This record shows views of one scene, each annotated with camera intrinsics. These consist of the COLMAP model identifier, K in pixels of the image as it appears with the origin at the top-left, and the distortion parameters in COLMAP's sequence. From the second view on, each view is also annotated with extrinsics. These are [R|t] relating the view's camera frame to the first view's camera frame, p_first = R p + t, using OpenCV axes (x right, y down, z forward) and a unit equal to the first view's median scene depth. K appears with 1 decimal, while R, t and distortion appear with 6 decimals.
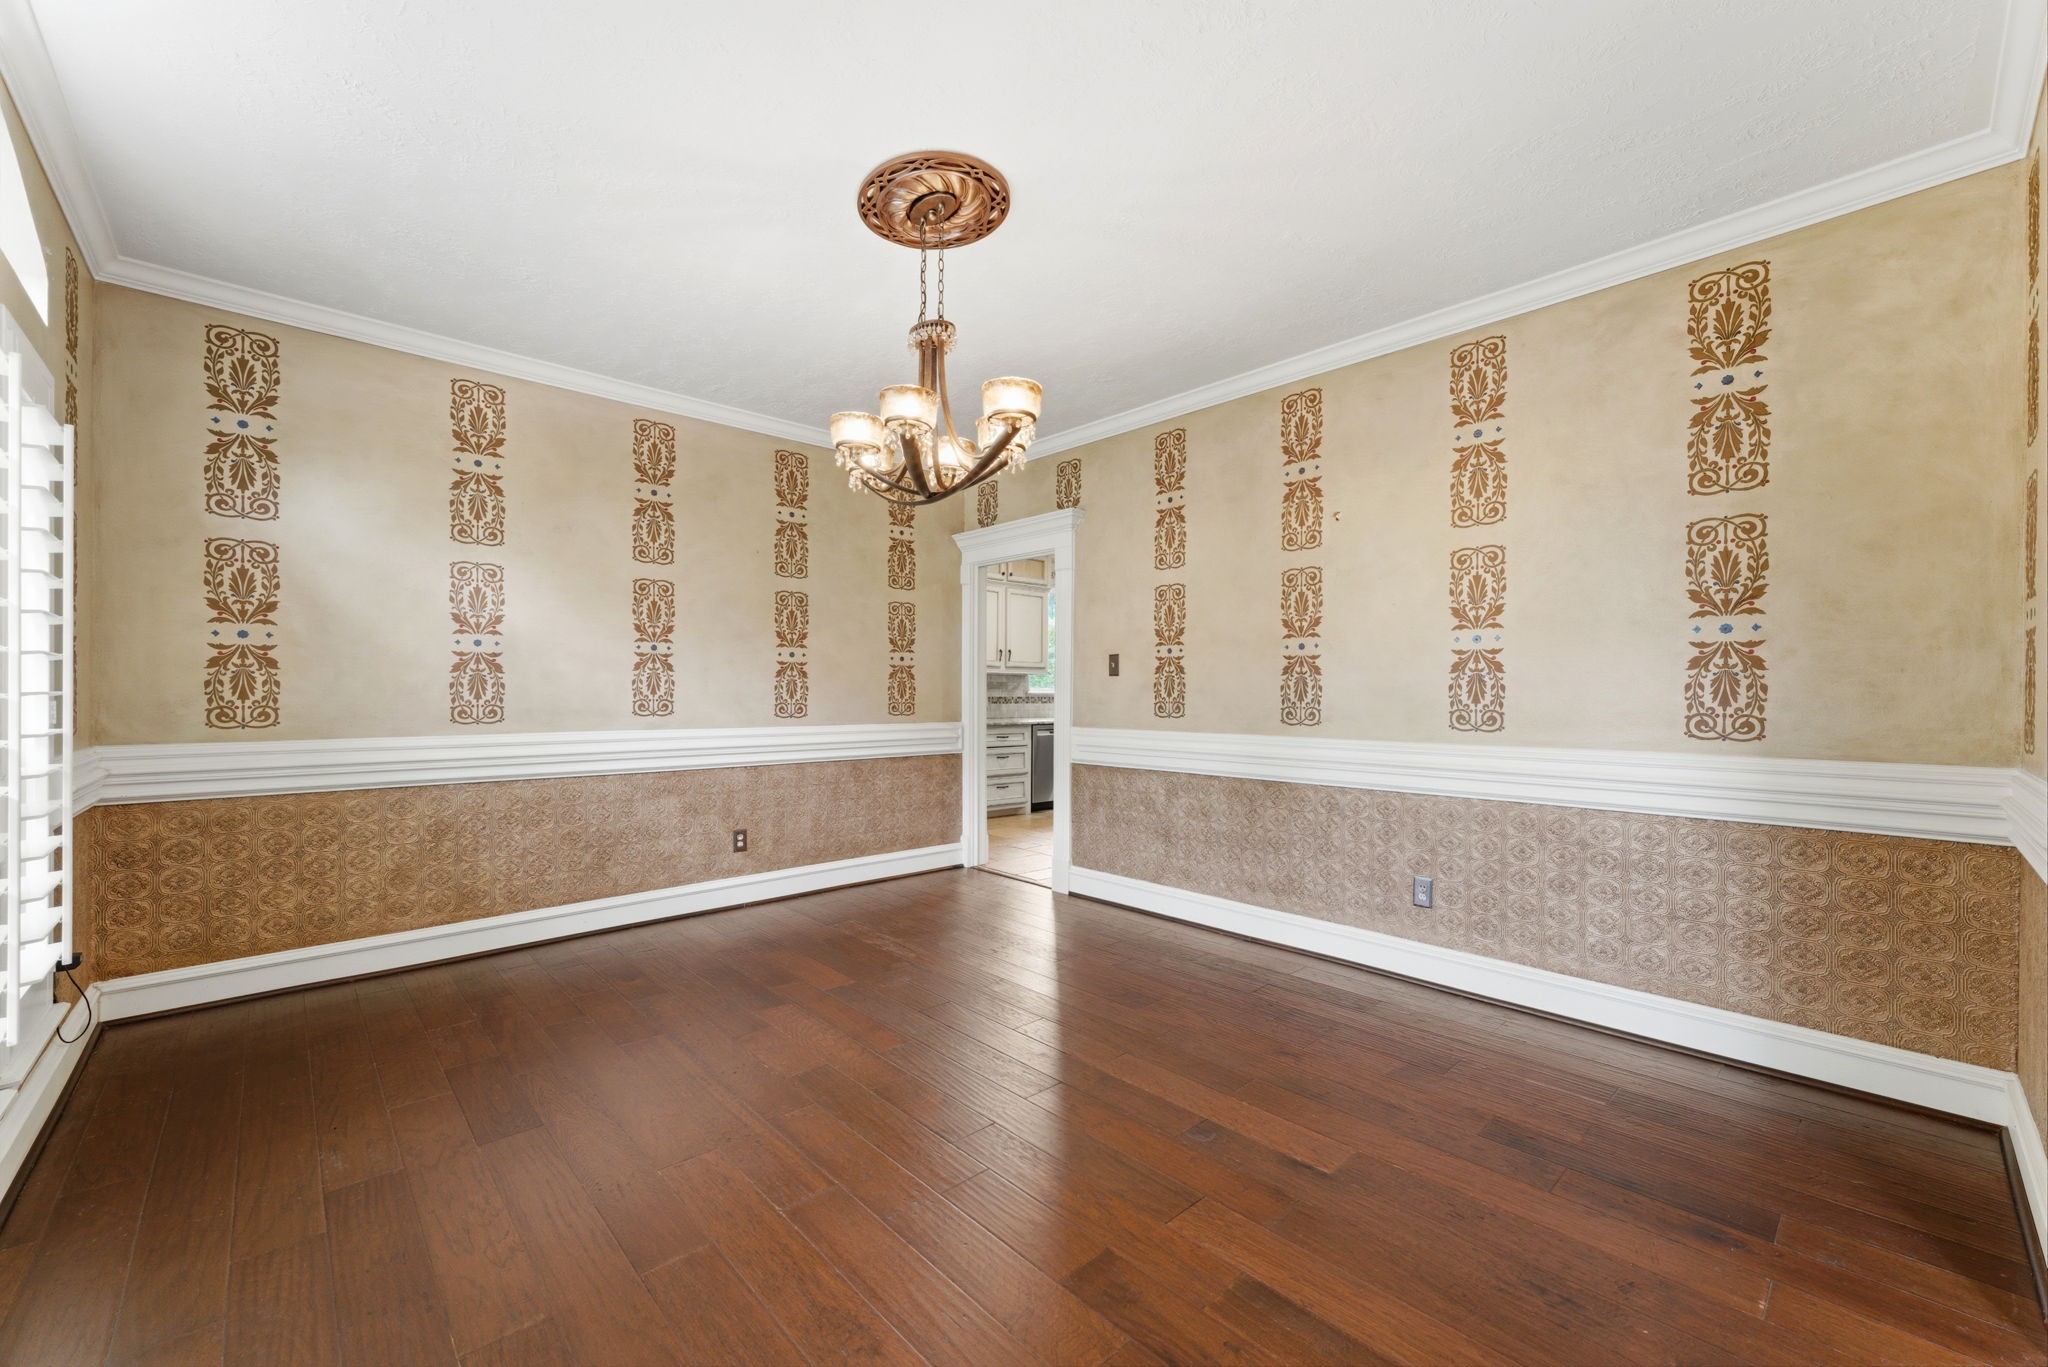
lens RADIAL K [[805.2, 0, 1012.8], [0, 805.2, 696.2], [0, 0, 1]] dist [0.000030, 0.000189]
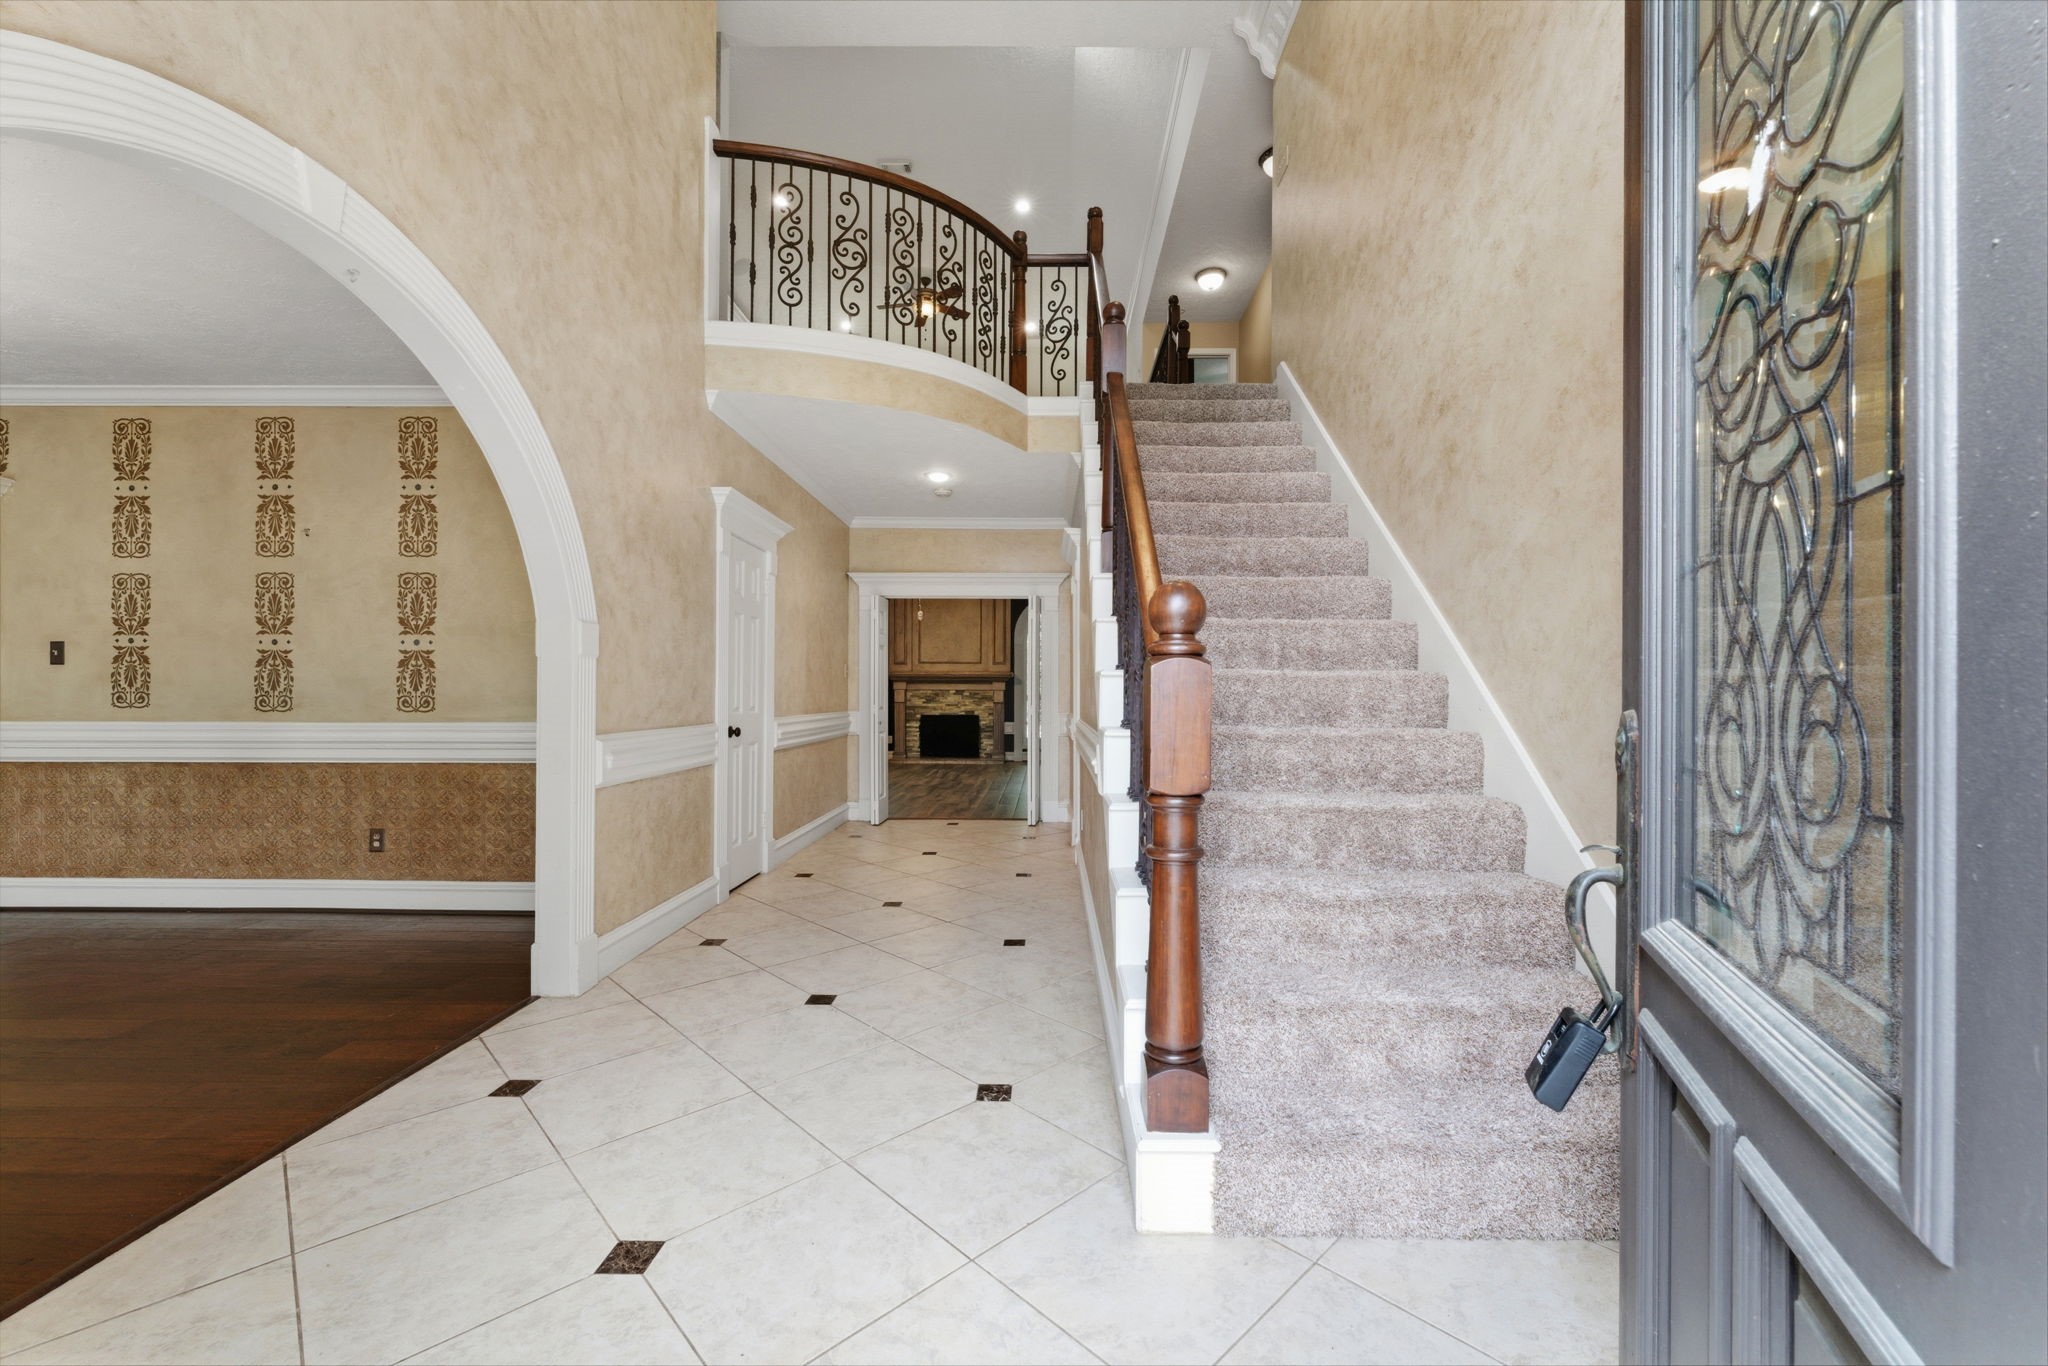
lens RADIAL K [[678.1, 0, 1030.5], [0, 678.1, 688.7], [0, 0, 1]] dist [0.000976, -0.000011]
pose [[0.688853, -0.006501, 0.724872, 0.470572], [0.003450, 0.999978, 0.005690, 0.002462], [-0.724893, -0.001419, 0.688861, -0.509059]]
